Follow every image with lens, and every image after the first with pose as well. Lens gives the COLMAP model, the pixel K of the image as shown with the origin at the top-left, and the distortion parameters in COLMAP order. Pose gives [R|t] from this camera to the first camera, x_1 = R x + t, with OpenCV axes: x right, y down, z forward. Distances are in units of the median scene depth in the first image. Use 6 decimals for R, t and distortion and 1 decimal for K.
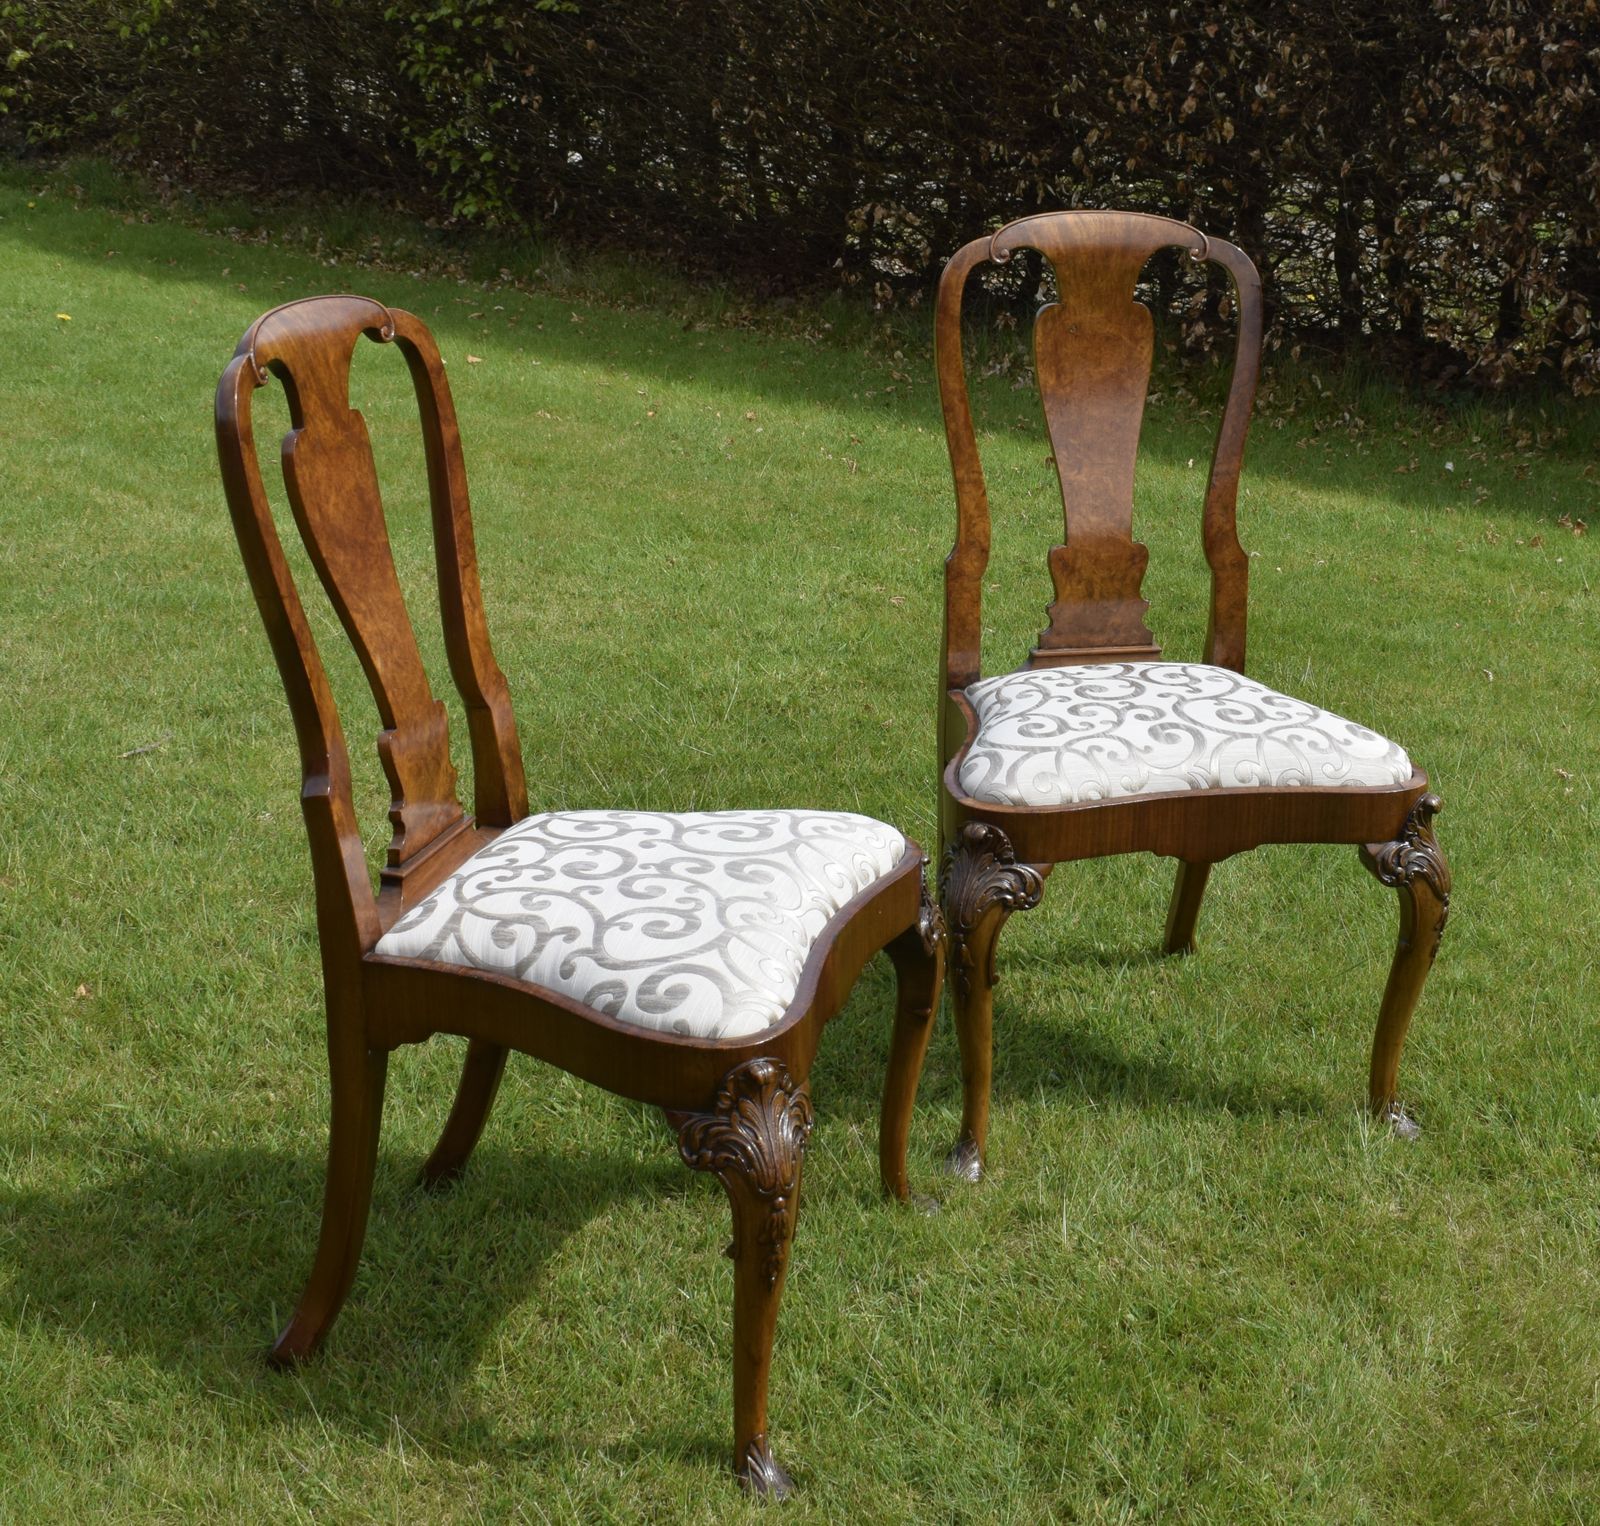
lens RADIAL K [[2555.4, 0, 962.6], [0, 2555.4, 666.2], [0, 0, 1]] dist [-0.013628, -0.067320]
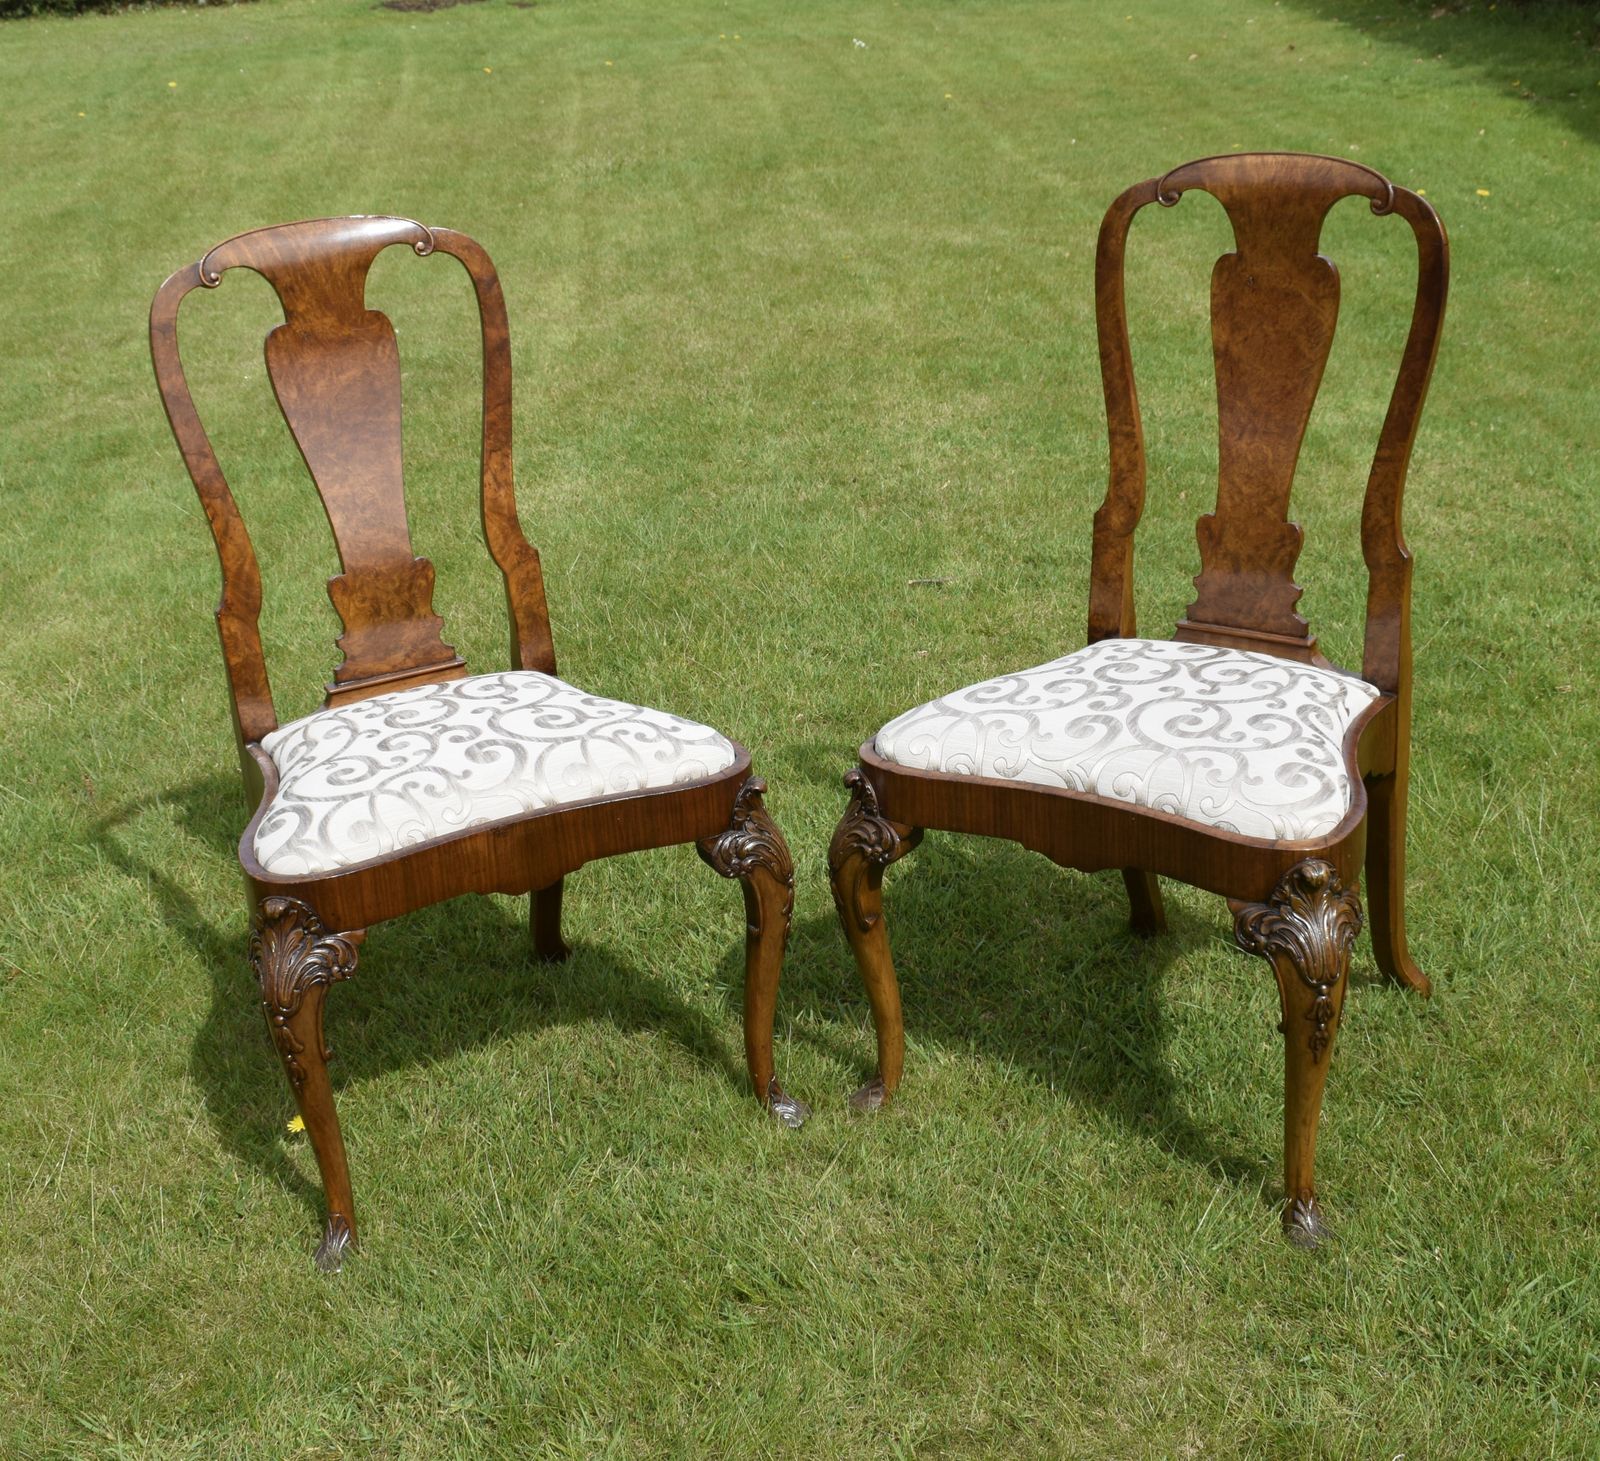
lens RADIAL K [[2341.0, 0, 778.7], [0, 2341.0, 669.3], [0, 0, 1]] dist [-0.025140, -0.020562]
pose [[0.639389, 0.193985, -0.744010, 0.597227], [-0.136683, 0.980915, 0.138290, -0.090235], [0.756637, 0.013273, 0.653701, 0.335188]]
